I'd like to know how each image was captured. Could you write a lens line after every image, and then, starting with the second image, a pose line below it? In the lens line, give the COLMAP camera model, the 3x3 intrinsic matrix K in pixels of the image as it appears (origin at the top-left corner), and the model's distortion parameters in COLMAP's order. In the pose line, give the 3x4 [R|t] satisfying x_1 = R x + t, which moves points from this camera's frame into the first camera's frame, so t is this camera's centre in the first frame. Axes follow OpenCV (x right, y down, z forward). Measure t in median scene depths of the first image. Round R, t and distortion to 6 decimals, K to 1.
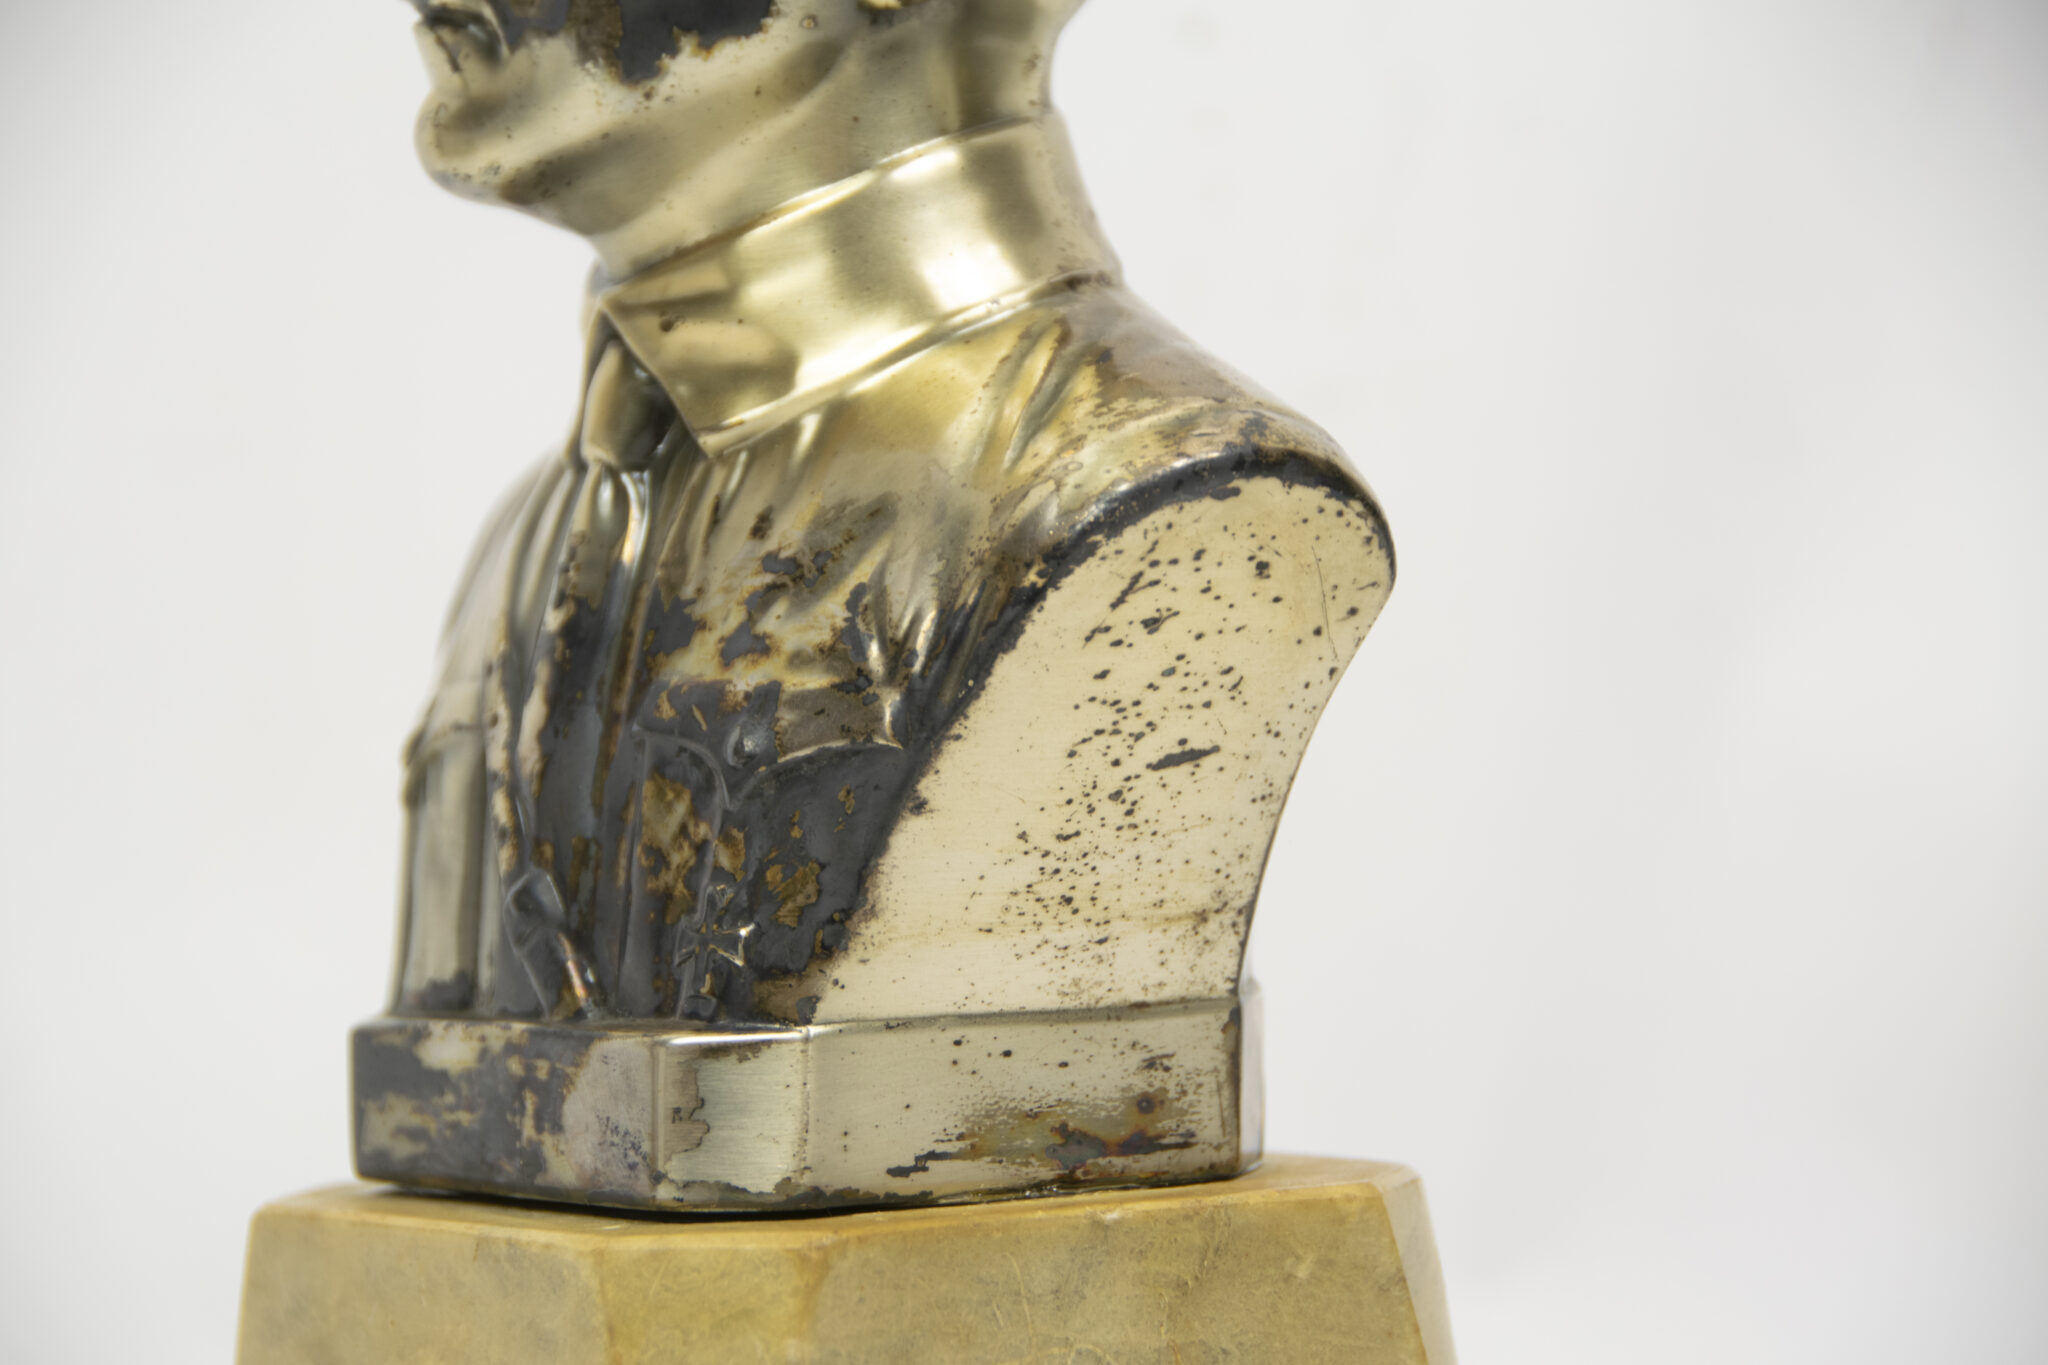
lens RADIAL K [[8765.7, 0, 1028.6], [0, 8765.7, 723.6], [0, 0, 1]] dist [0.786572, 0.000000]
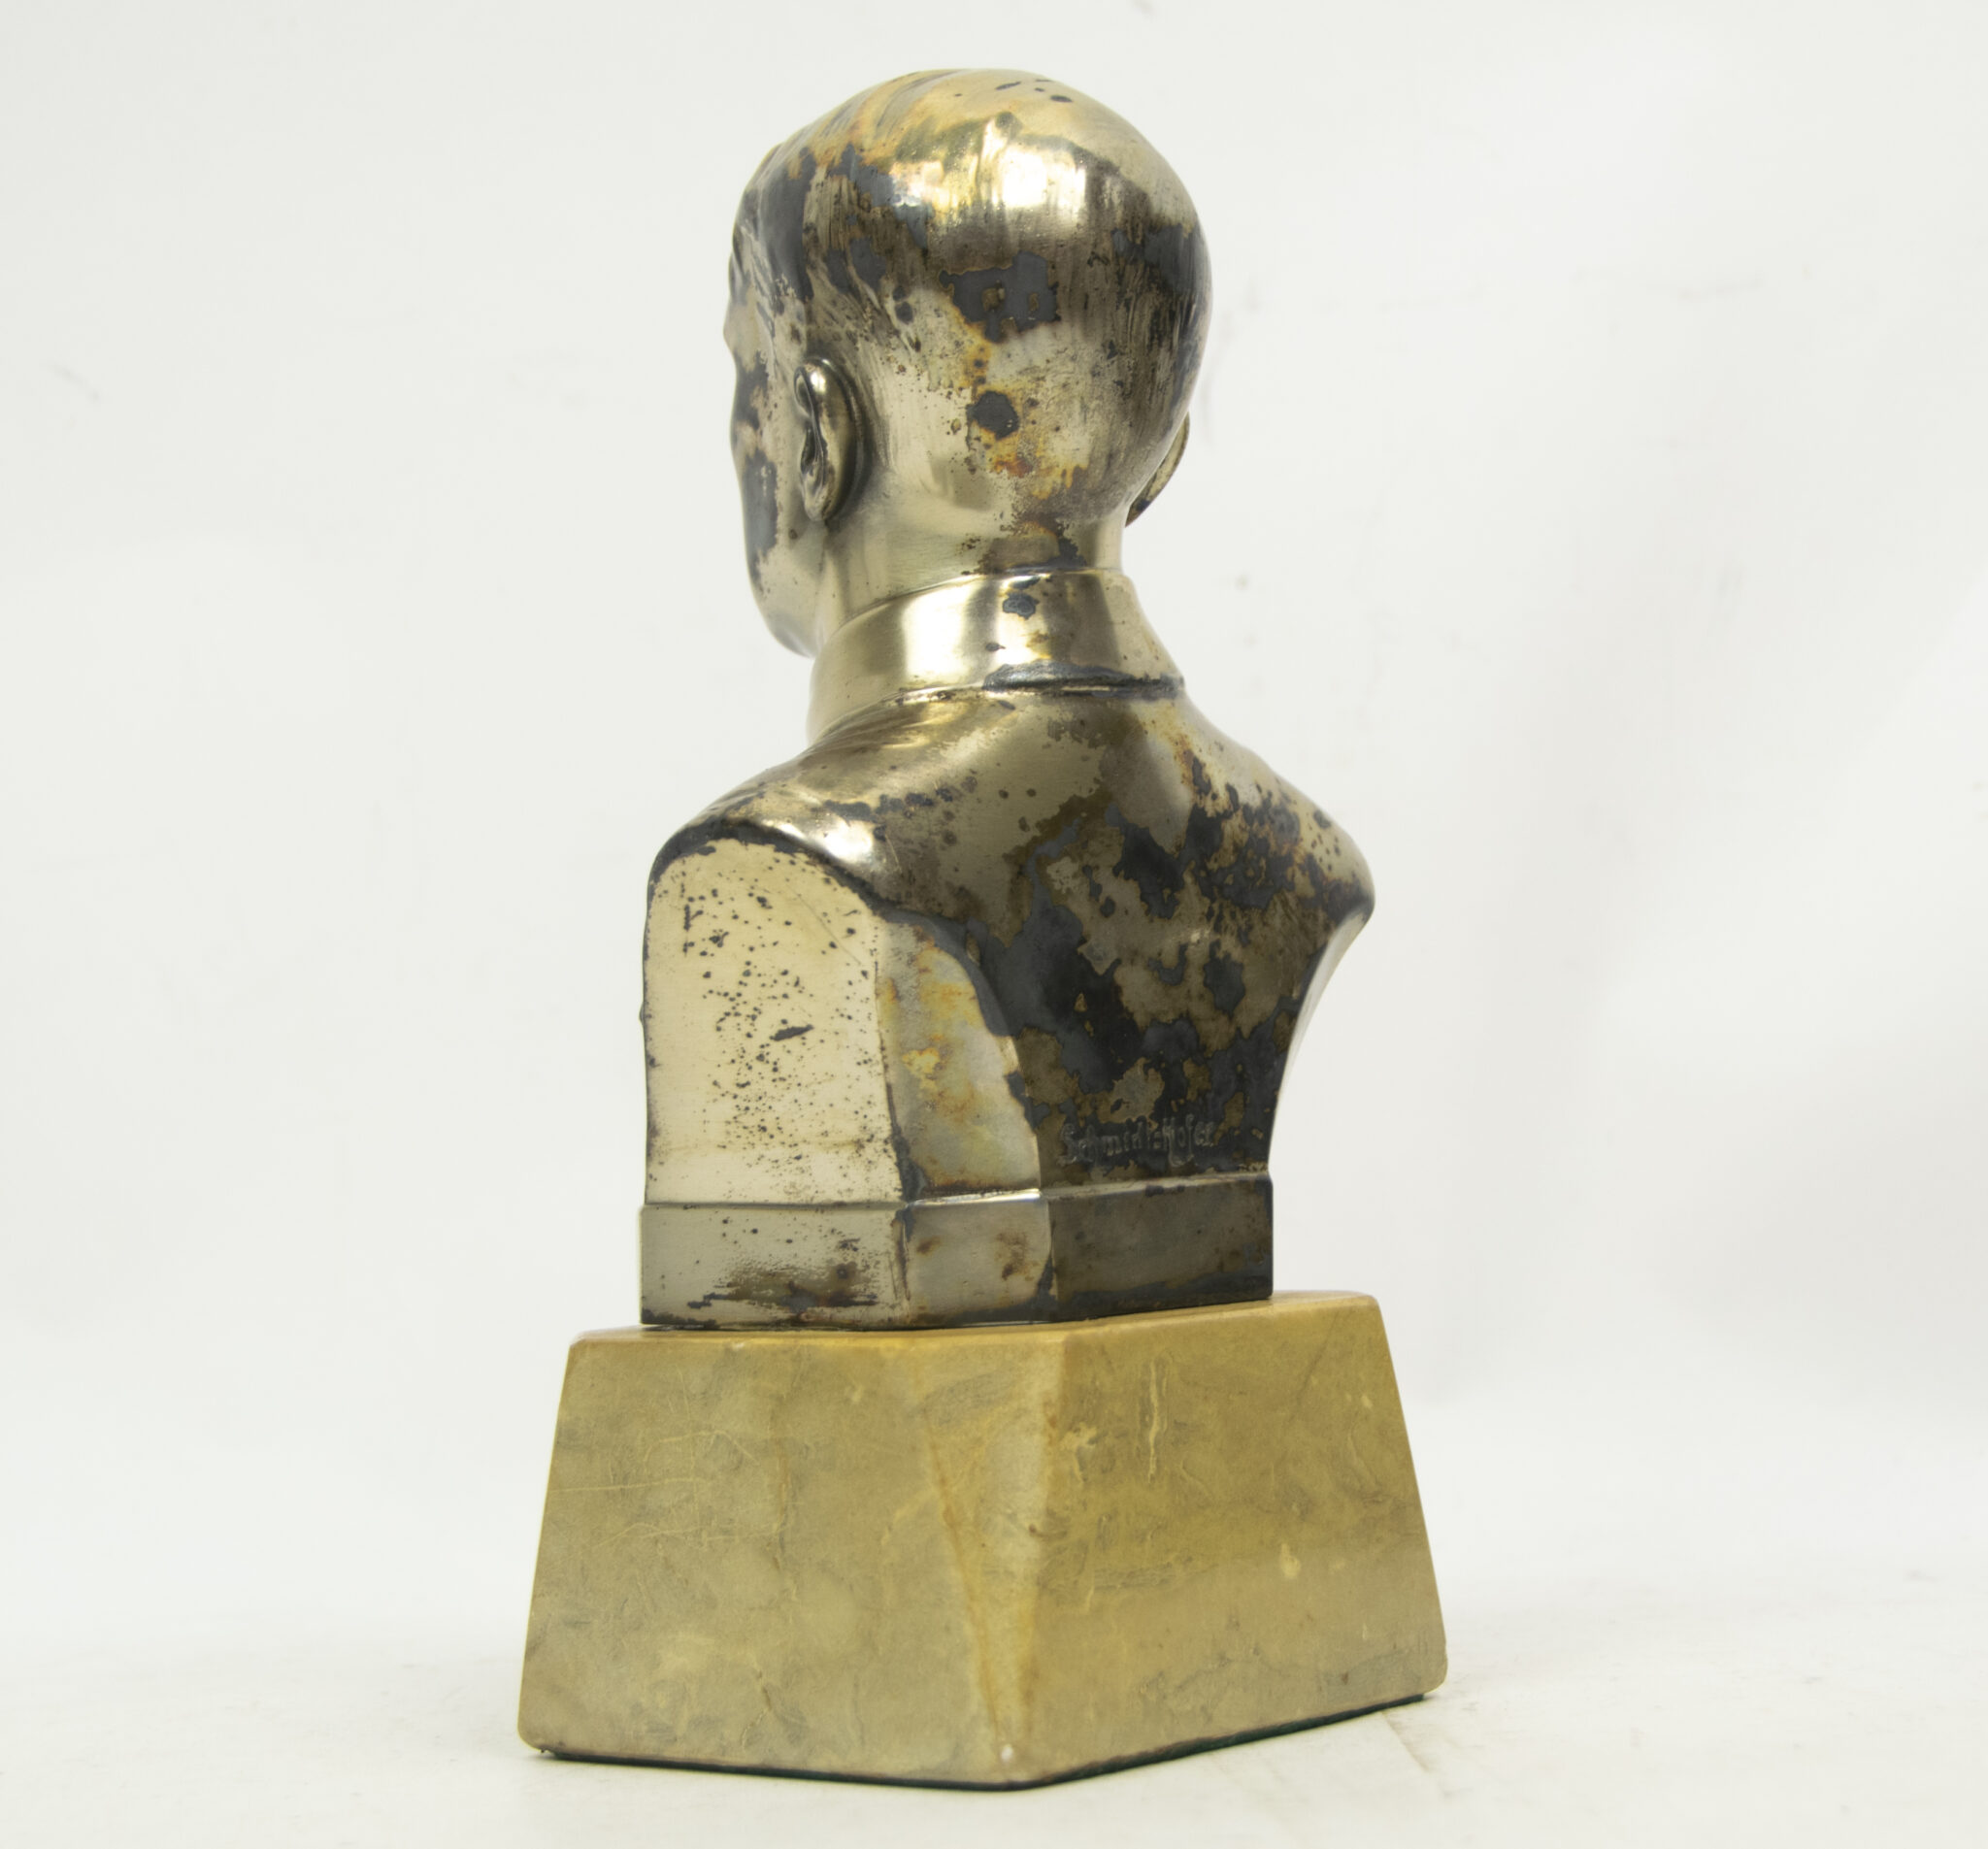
lens RADIAL K [[5185.4, 0, 1179.7], [0, 5185.4, 988.0], [0, 0, 1]] dist [0.072977, 0.000000]
pose [[0.357012, 0.015665, -0.933968, 0.833313], [0.002698, 0.999838, 0.017801, -0.018374], [0.934096, -0.008875, 0.356912, 0.756543]]
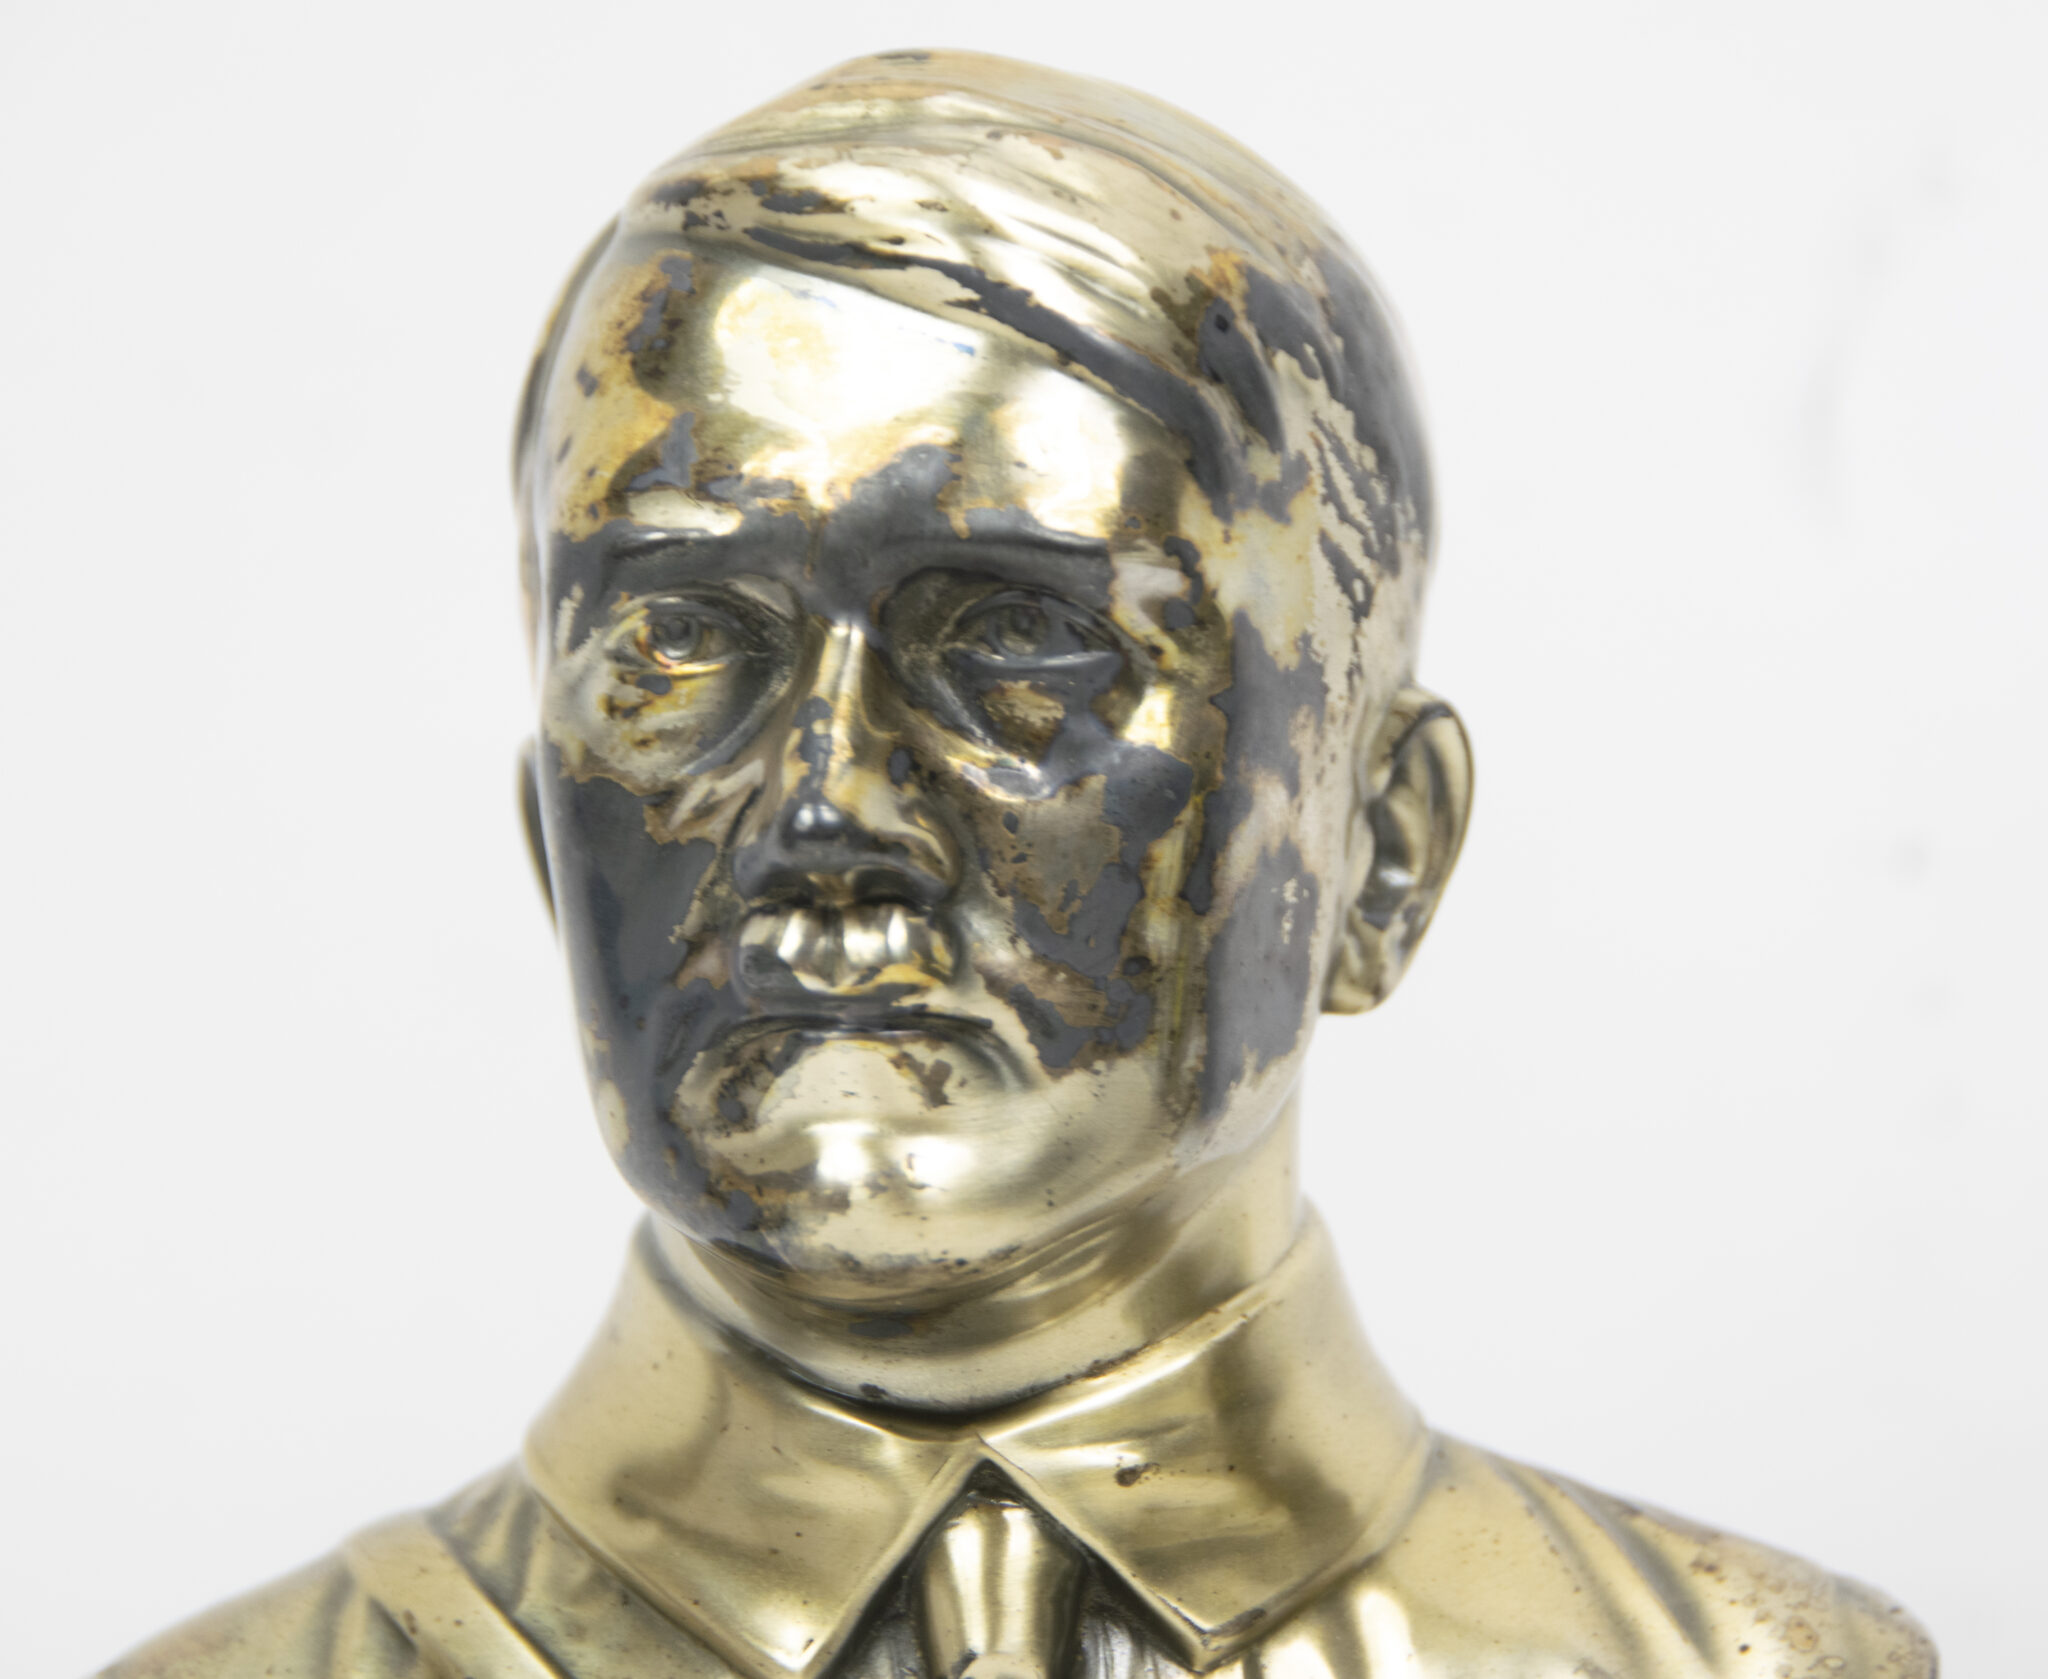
lens RADIAL K [[13105.5, 0, 1105.5], [0, 13105.5, 782.5], [0, 0, 1]] dist [0.970477, 0.000000]
pose [[0.489742, 0.017736, 0.871687, -0.947159], [0.044552, 0.997978, -0.045337, -0.053958], [-0.870728, 0.061039, 0.487962, 0.515392]]
